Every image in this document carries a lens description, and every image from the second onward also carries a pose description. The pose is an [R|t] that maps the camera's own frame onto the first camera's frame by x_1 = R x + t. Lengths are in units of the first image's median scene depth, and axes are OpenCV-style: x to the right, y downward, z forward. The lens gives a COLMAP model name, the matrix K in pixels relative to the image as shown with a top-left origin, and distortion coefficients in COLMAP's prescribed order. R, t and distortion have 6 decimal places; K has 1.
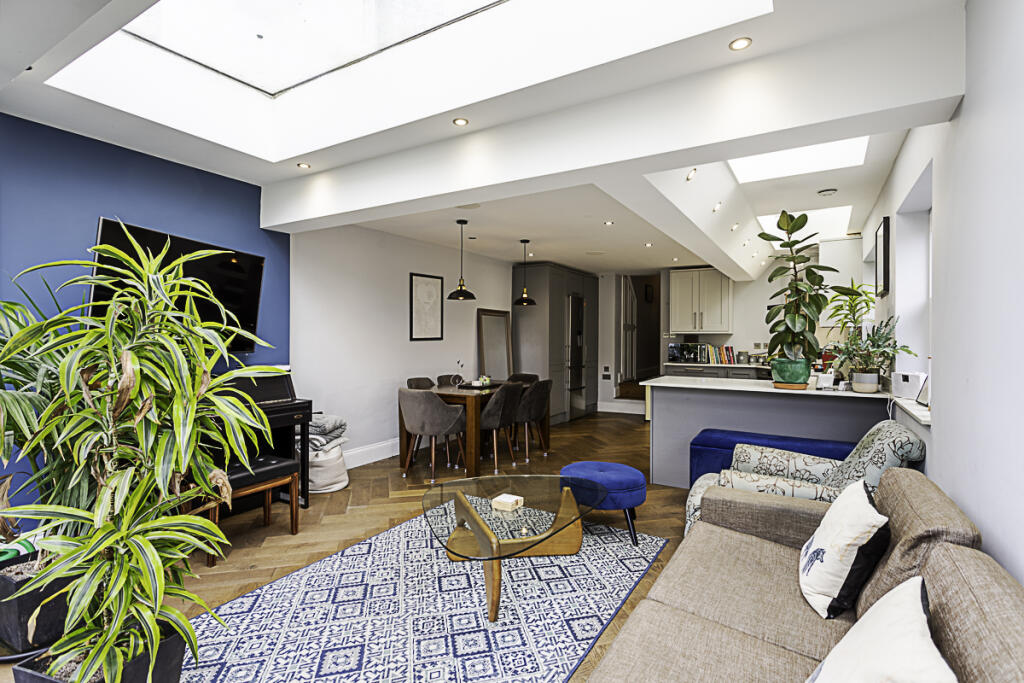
lens RADIAL K [[499.3, 0, 504.8], [0, 499.3, 341.9], [0, 0, 1]] dist [0.004321, 0.000626]
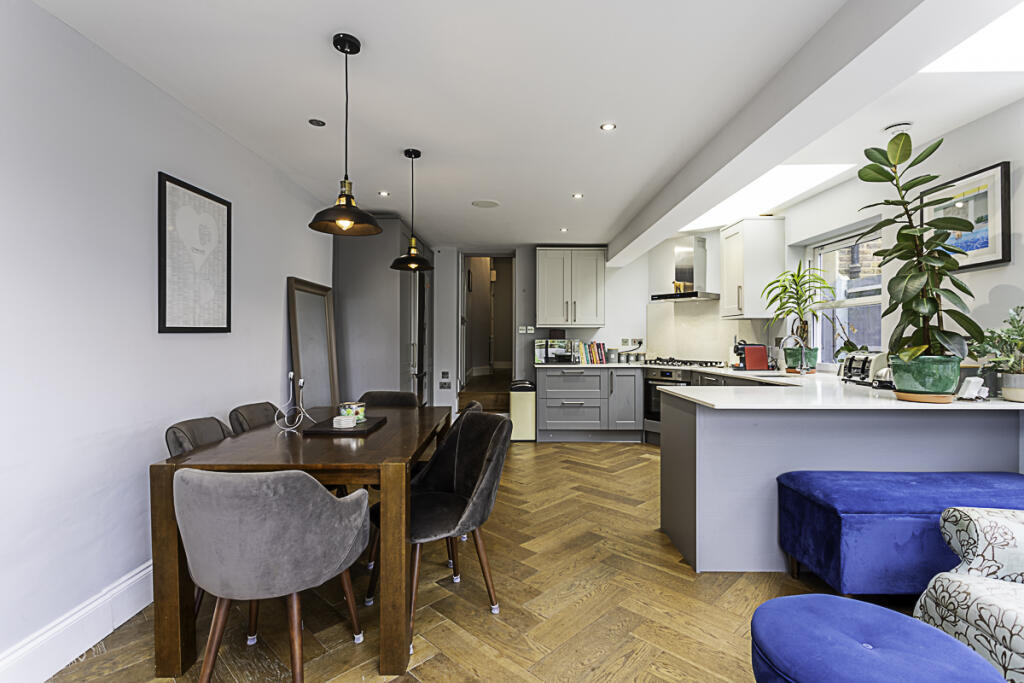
lens RADIAL K [[492.6, 0, 512.0], [0, 492.6, 341.5], [0, 0, 1]] dist [-0.000418, -0.000122]
pose [[0.848283, -0.005452, 0.529515, -0.150177], [0.006133, 0.999981, 0.000471, 0.006374], [-0.529507, 0.002848, 0.848301, 0.464895]]
